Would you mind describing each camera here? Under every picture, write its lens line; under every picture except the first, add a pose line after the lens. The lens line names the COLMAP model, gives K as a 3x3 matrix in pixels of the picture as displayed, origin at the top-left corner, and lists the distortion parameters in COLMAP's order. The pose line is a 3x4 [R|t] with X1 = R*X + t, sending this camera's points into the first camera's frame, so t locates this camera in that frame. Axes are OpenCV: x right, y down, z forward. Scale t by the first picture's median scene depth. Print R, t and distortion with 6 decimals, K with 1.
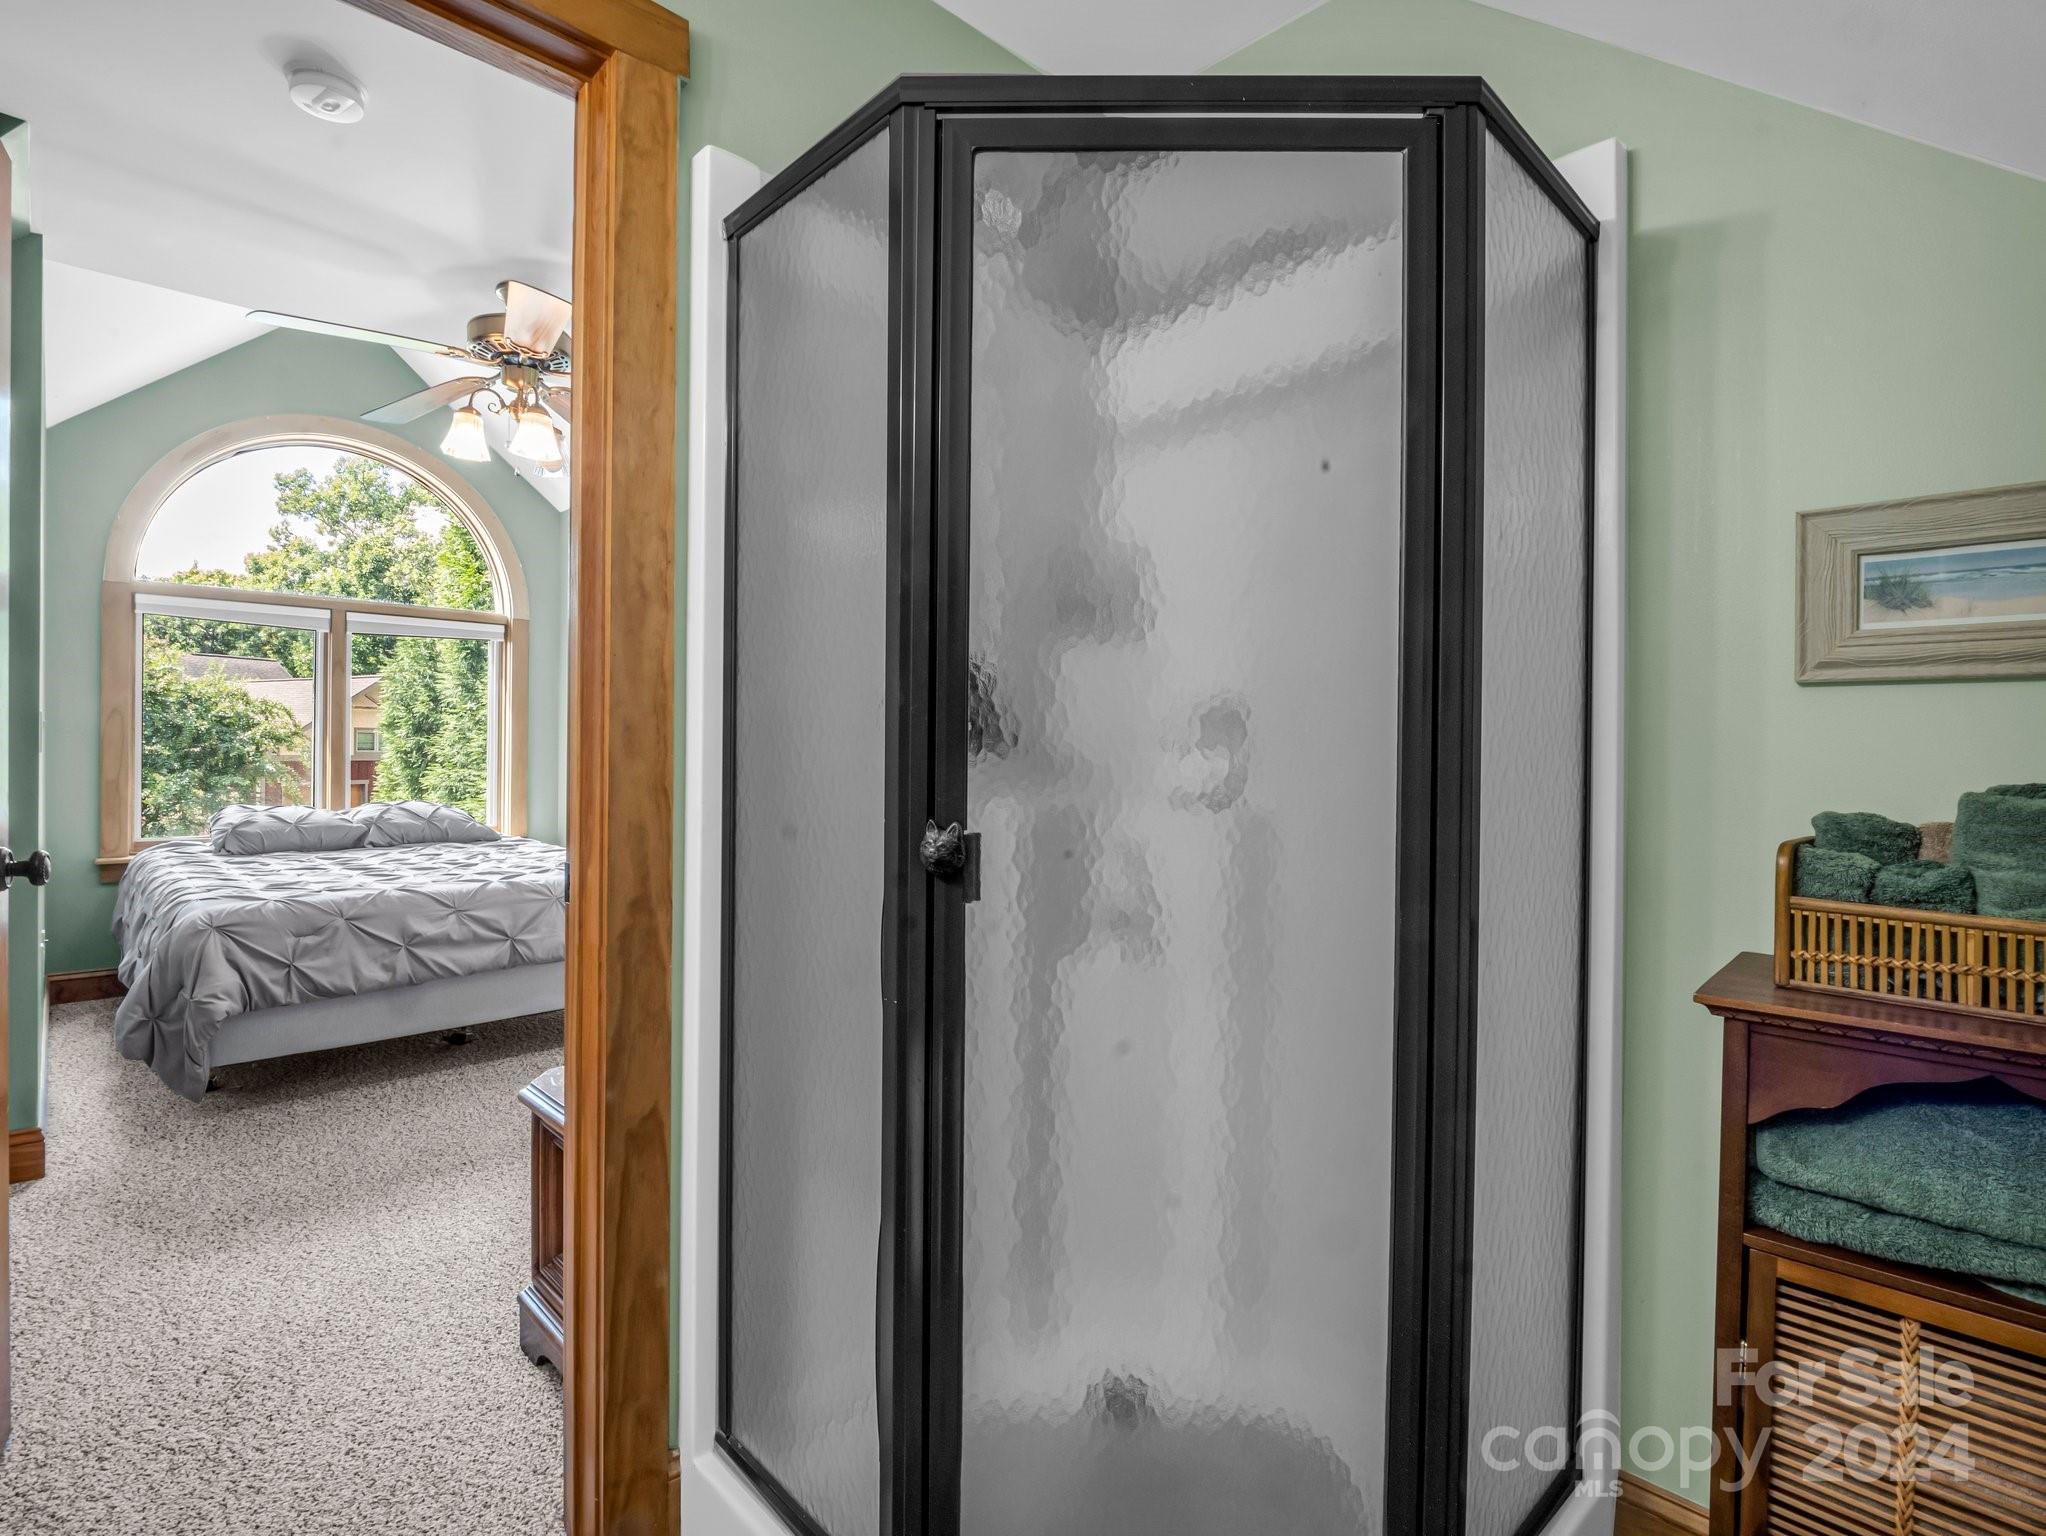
lens RADIAL K [[1021.2, 0, 1025.8], [0, 1021.2, 754.9], [0, 0, 1]] dist [-0.007498, -0.002068]
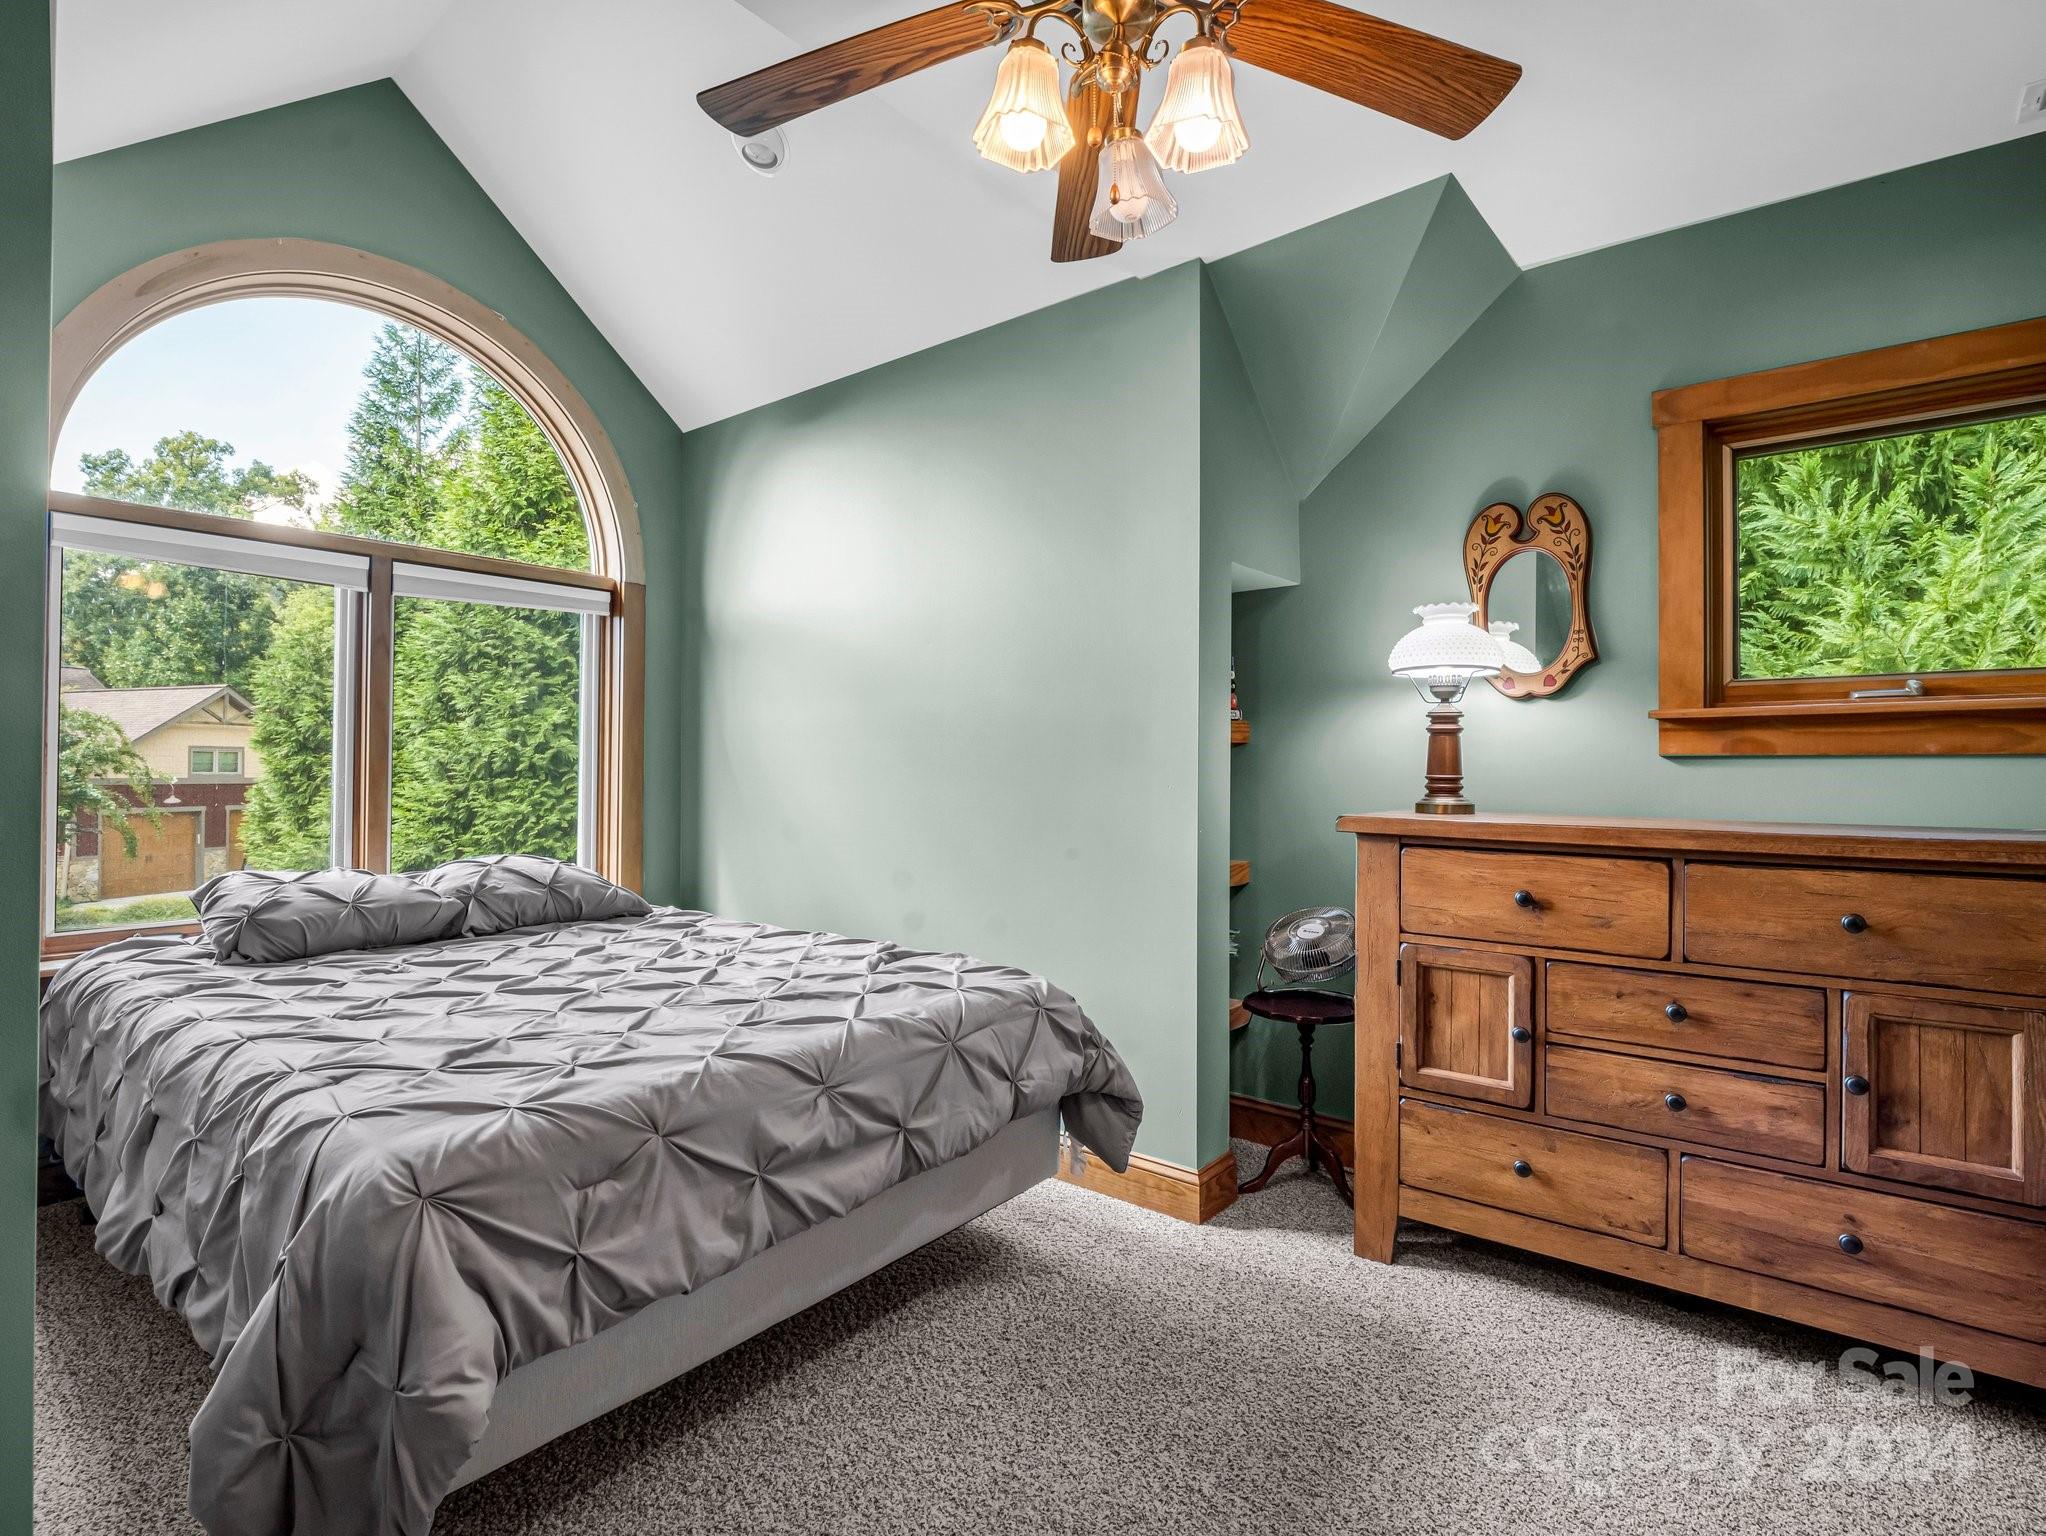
lens RADIAL K [[1021.2, 0, 1022.7], [0, 1021.2, 758.2], [0, 0, 1]] dist [-0.007498, -0.002068]
pose [[0.992274, -0.004596, 0.123977, -0.410094], [0.006155, 0.999907, -0.012190, -0.007351], [-0.123910, 0.012859, 0.992210, 0.366007]]
